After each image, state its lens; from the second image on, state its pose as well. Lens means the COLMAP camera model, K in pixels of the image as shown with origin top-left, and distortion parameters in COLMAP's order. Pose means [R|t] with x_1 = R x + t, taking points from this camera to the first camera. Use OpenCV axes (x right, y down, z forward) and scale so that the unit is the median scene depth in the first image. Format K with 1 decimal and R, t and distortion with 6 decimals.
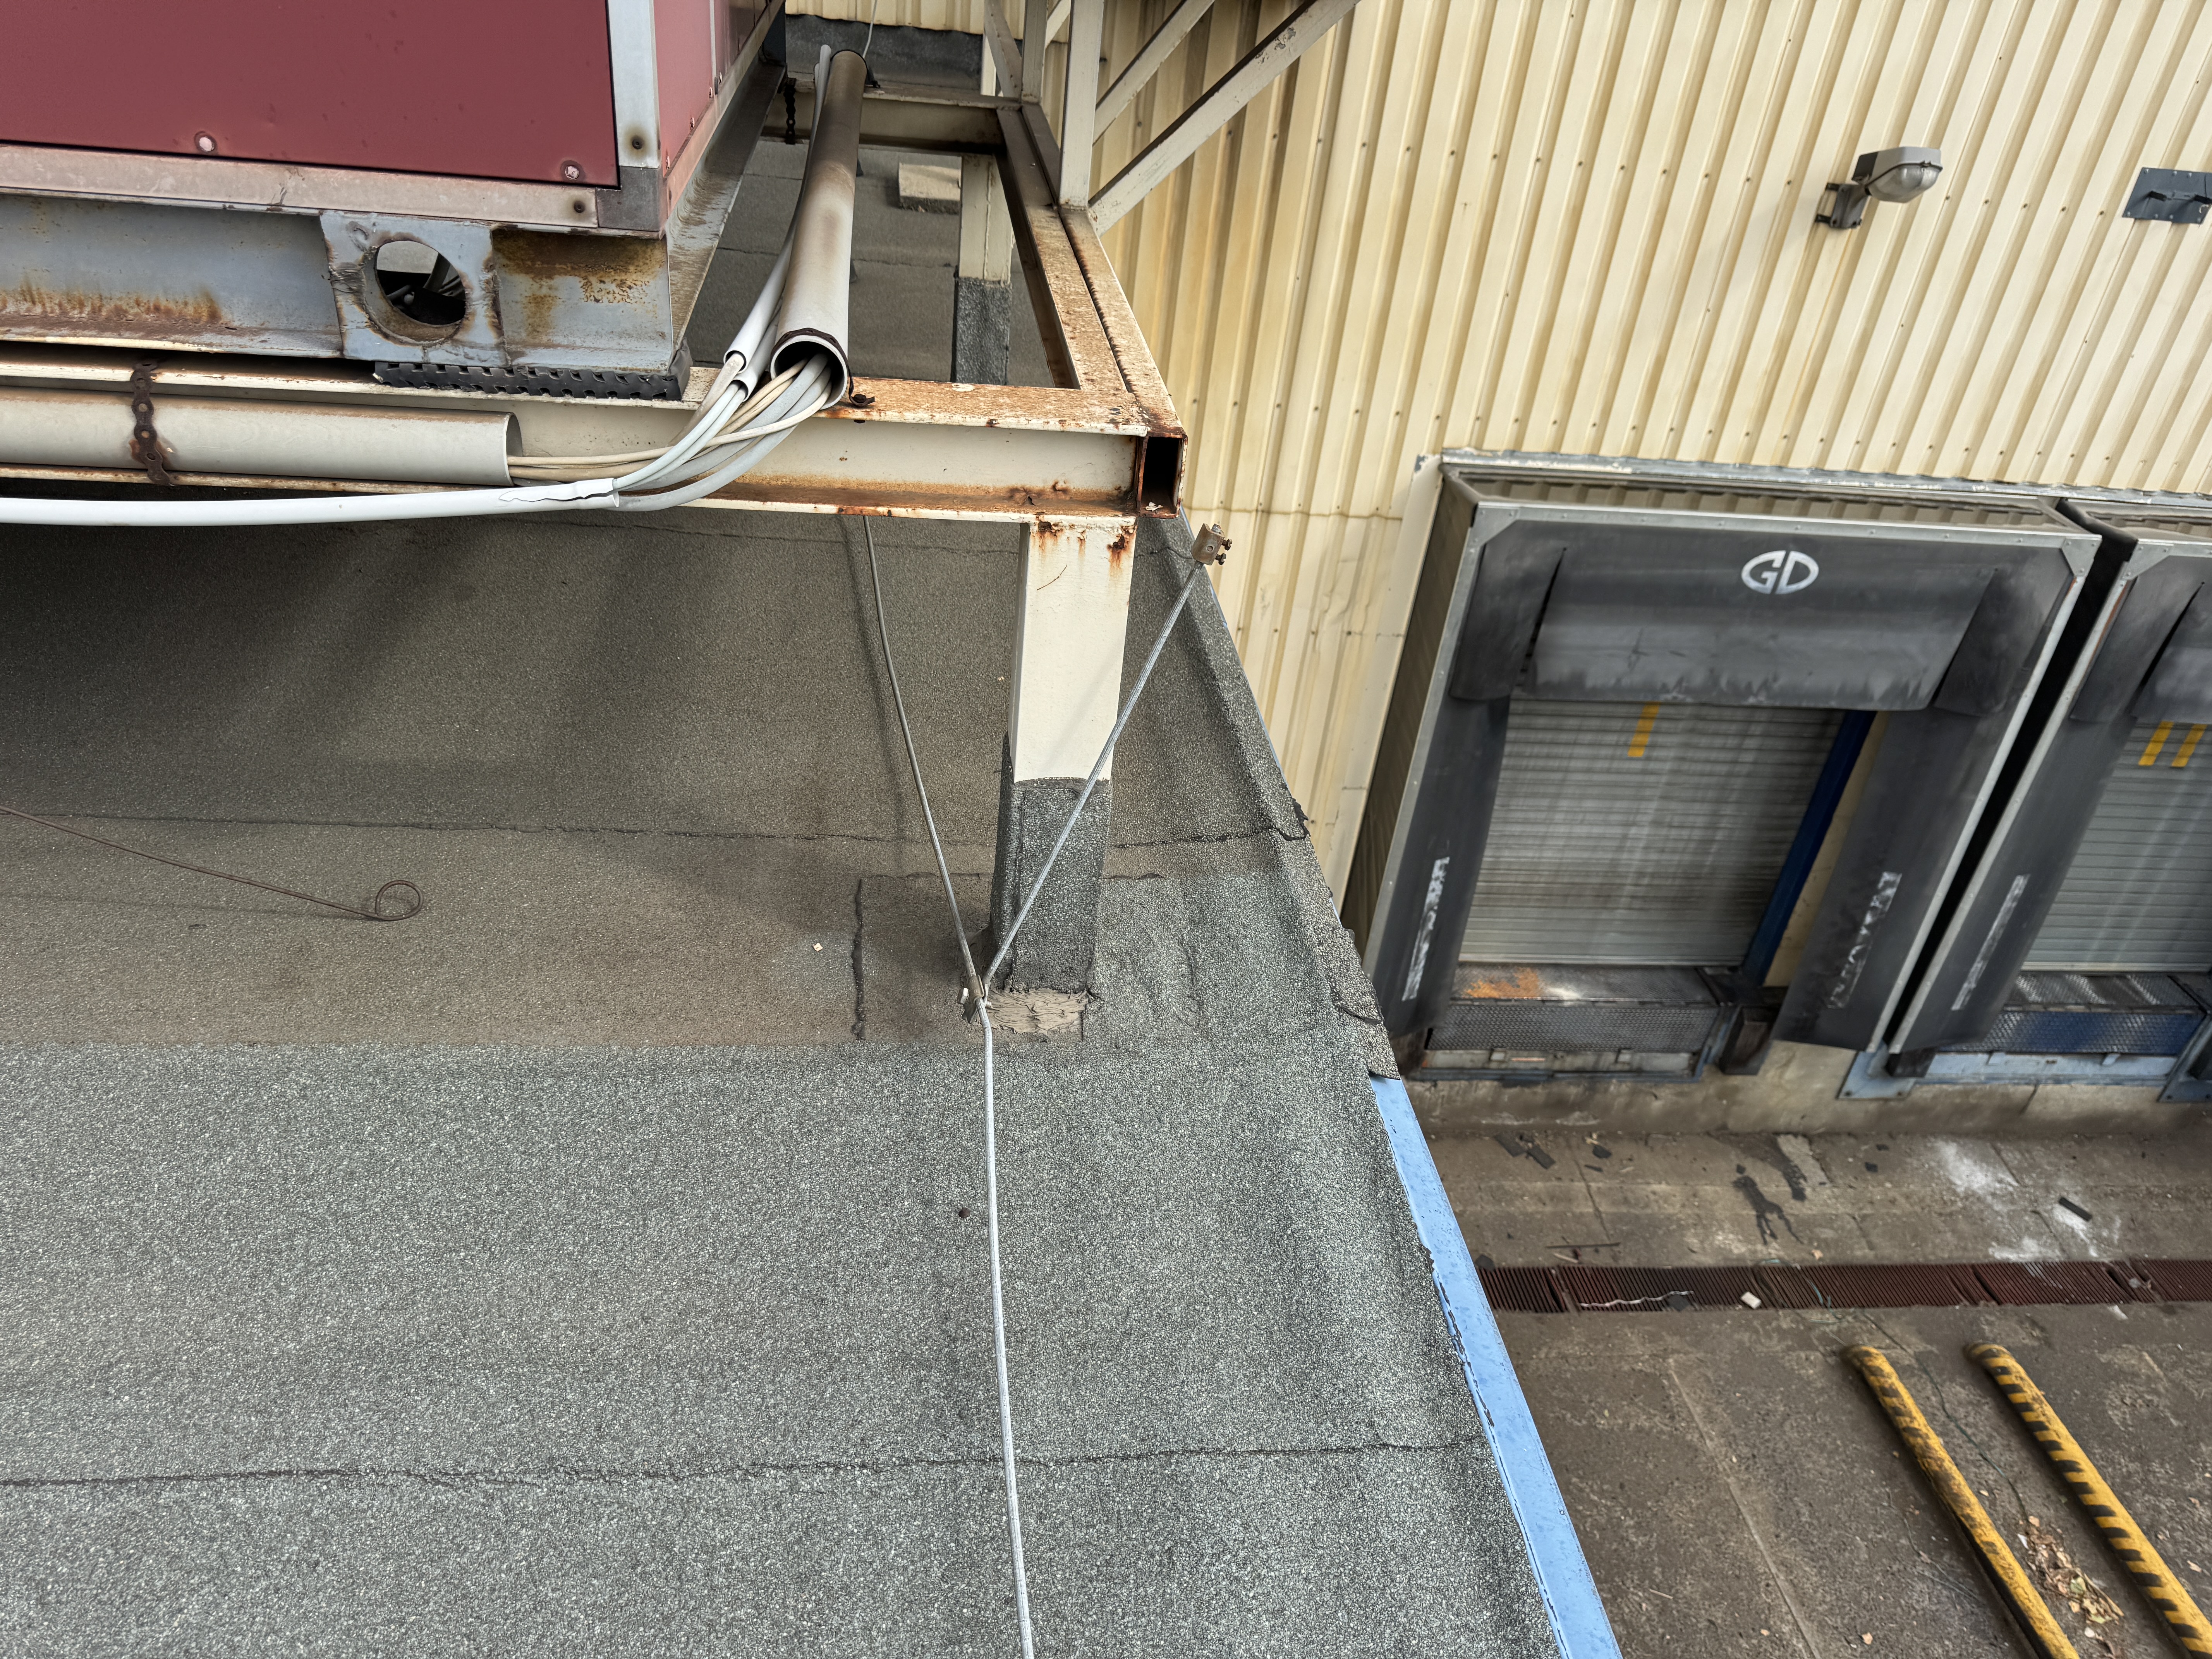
lens RADIAL K [[1564.8, 0, 1097.0], [0, 1564.8, 841.1], [0, 0, 1]] dist [0.026509, -0.036369]
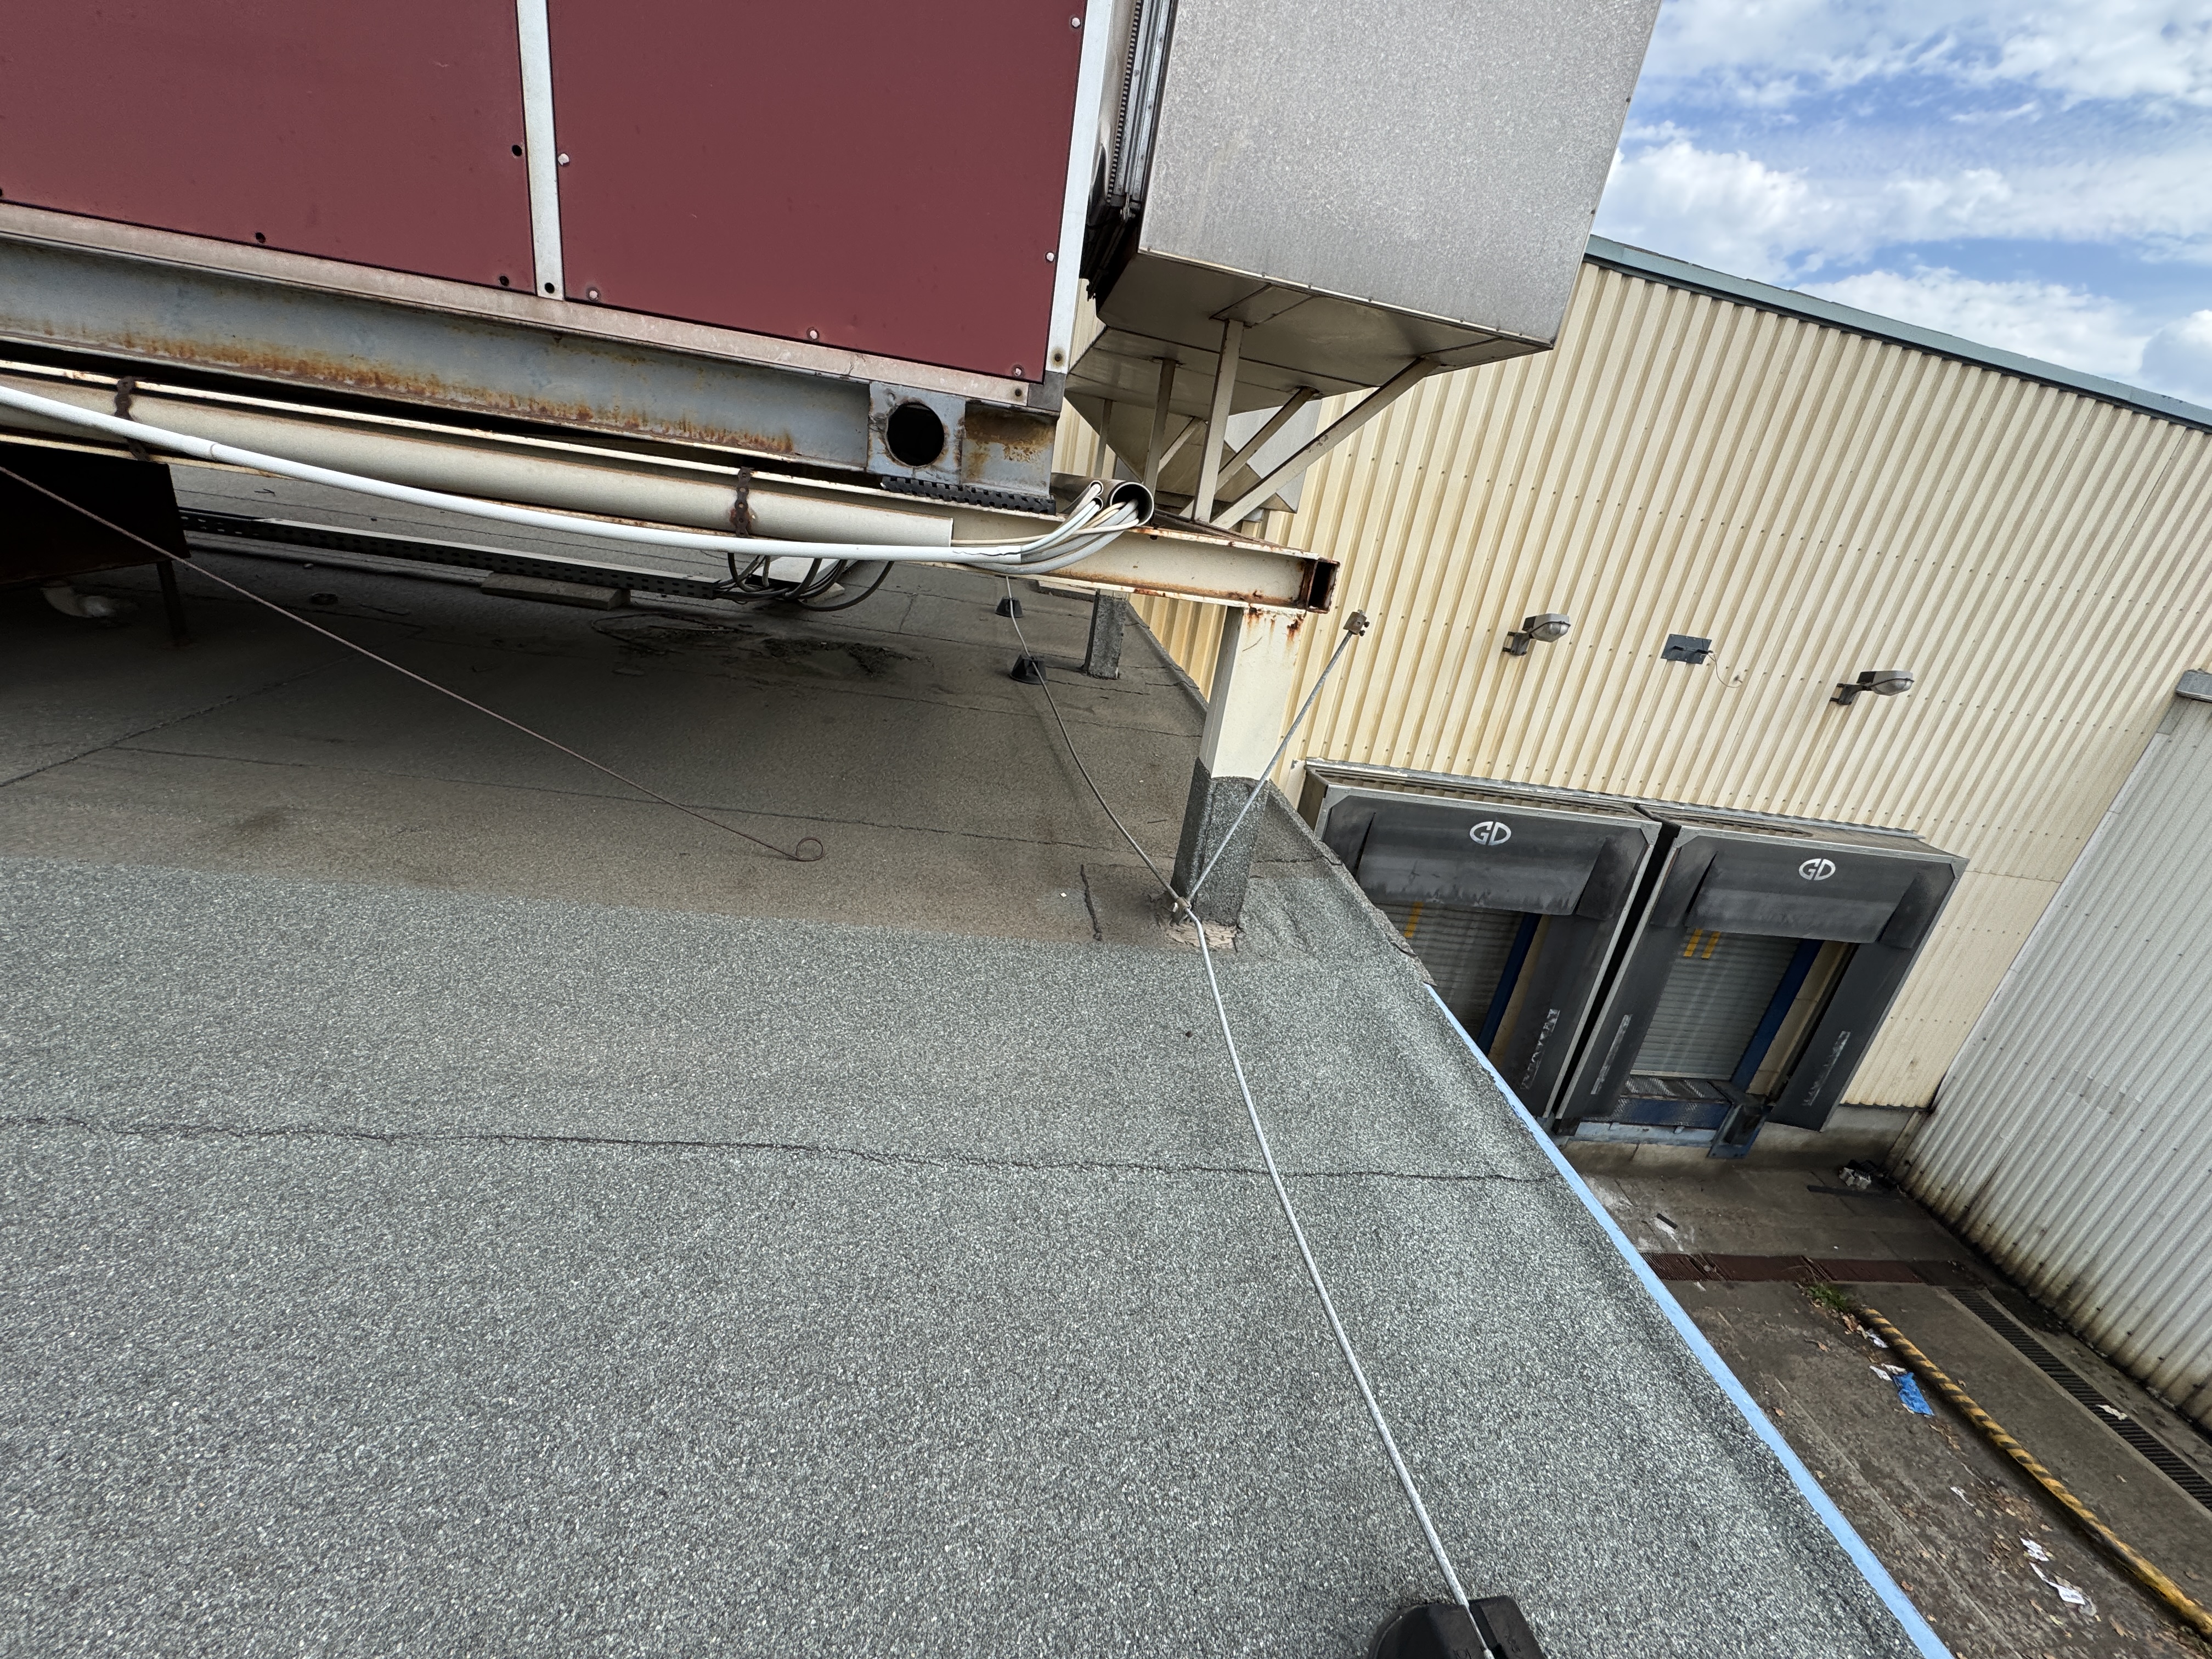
lens RADIAL K [[878.3, 0, 1103.6], [0, 878.3, 830.0], [0, 0, 1]] dist [-0.005233, 0.000397]
pose [[0.998251, 0.051120, 0.029678, -0.200826], [-0.044338, 0.979601, -0.196002, 0.211203], [-0.039092, 0.194344, 0.980154, 0.121320]]
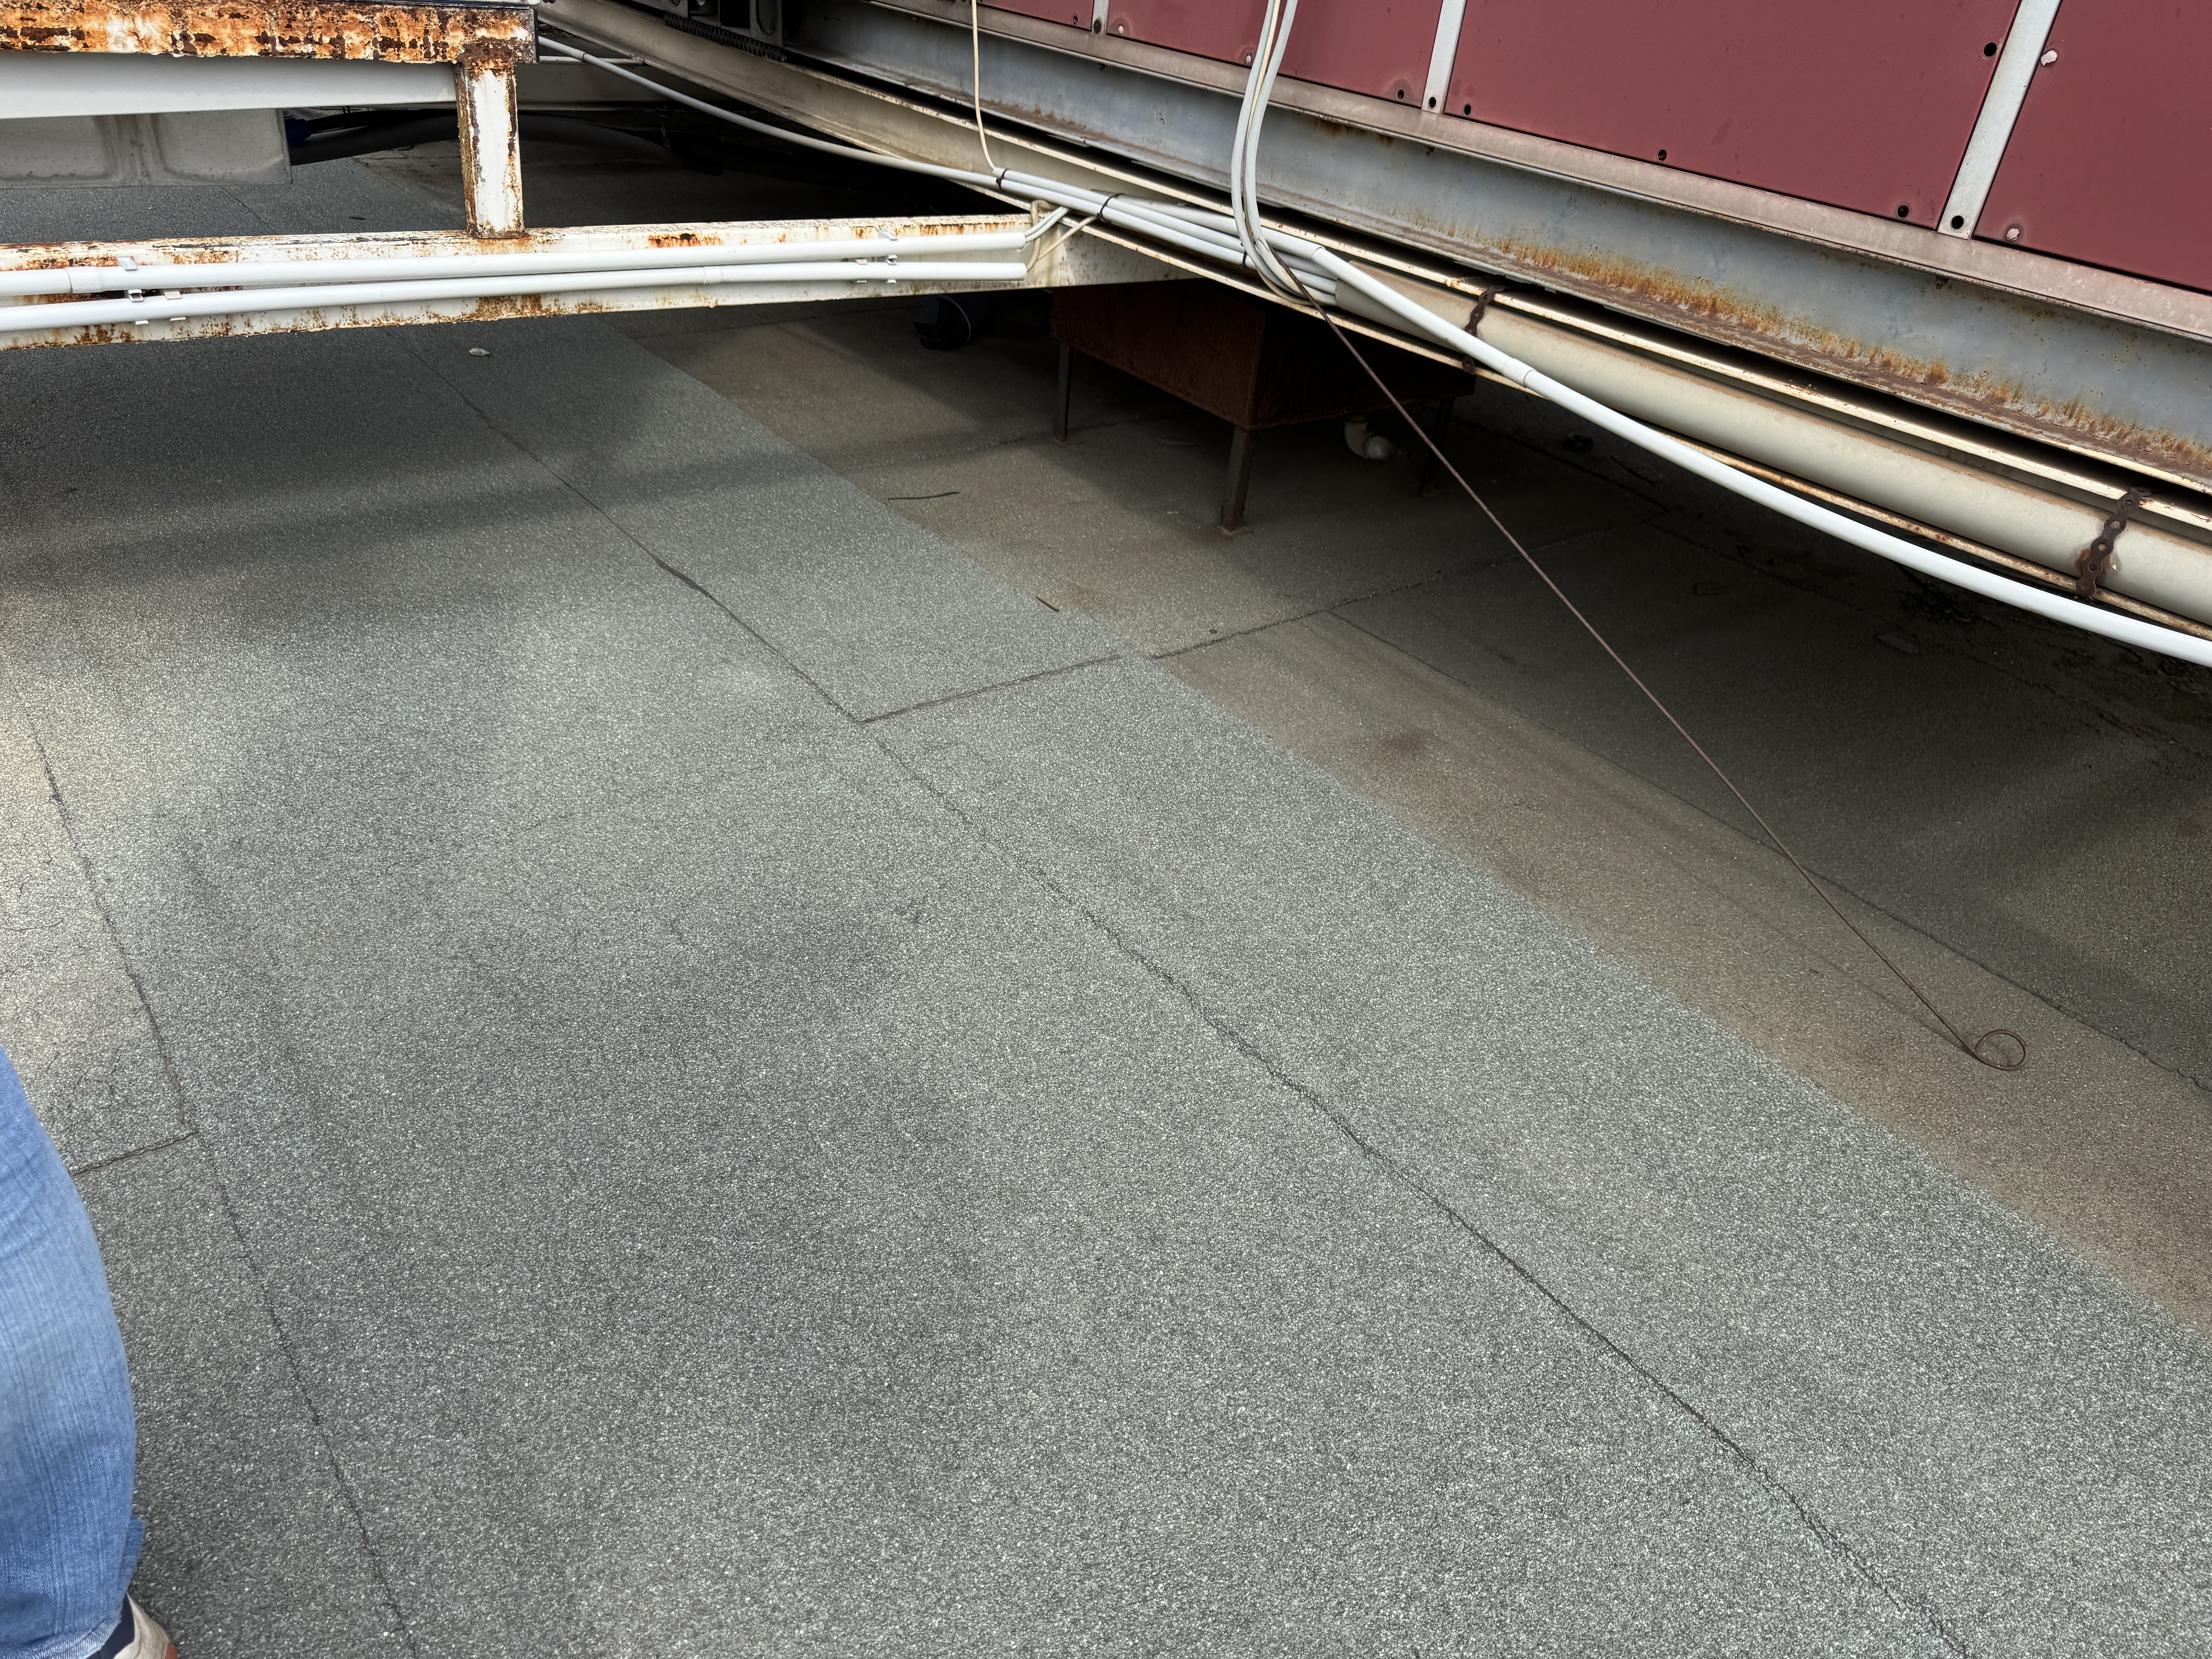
lens RADIAL K [[1564.8, 0, 1091.6], [0, 1564.8, 827.1], [0, 0, 1]] dist [0.026509, -0.036369]
pose [[0.527058, 0.409915, -0.744432, -0.078740], [-0.513790, 0.851456, 0.105083, 0.127046], [0.676927, 0.327097, 0.659377, -0.100117]]
